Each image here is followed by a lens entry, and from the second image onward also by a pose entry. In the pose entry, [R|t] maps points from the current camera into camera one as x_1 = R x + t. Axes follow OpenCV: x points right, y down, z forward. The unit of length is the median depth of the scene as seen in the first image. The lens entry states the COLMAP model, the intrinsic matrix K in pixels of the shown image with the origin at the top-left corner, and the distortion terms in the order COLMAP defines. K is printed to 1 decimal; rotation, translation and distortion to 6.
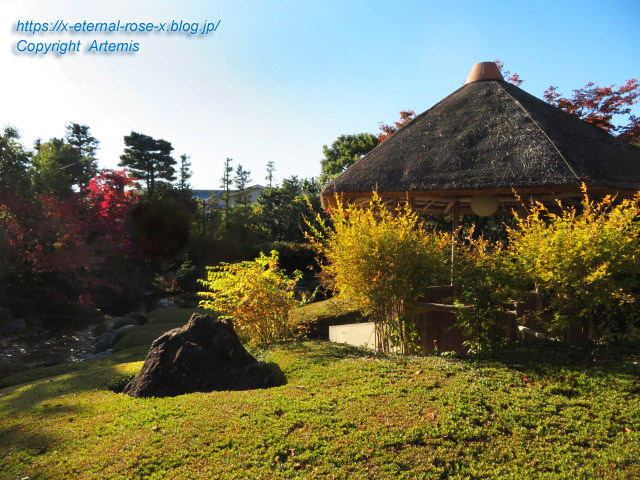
lens RADIAL K [[465.4, 0, 320.0], [0, 465.4, 240.0], [0, 0, 1]] dist [0.001535, 0.004066]
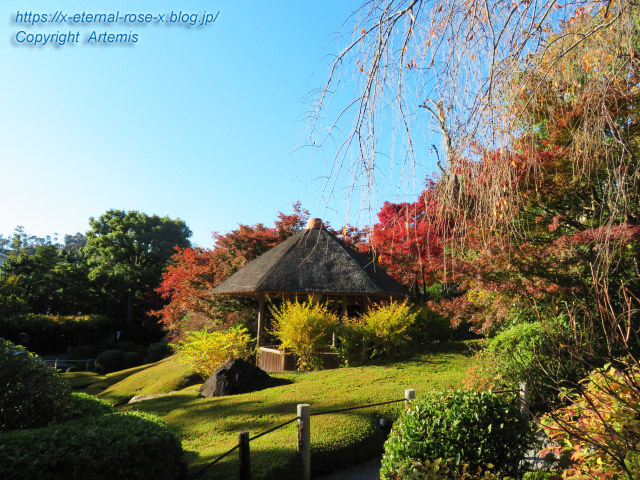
lens RADIAL K [[465.4, 0, 320.0], [0, 465.4, 240.0], [0, 0, 1]] dist [0.001535, 0.004066]
pose [[0.831757, 0.083165, 0.548876, -0.466954], [-0.000929, 0.988922, -0.148432, -0.016361], [-0.555140, 0.122949, 0.822620, -0.374838]]
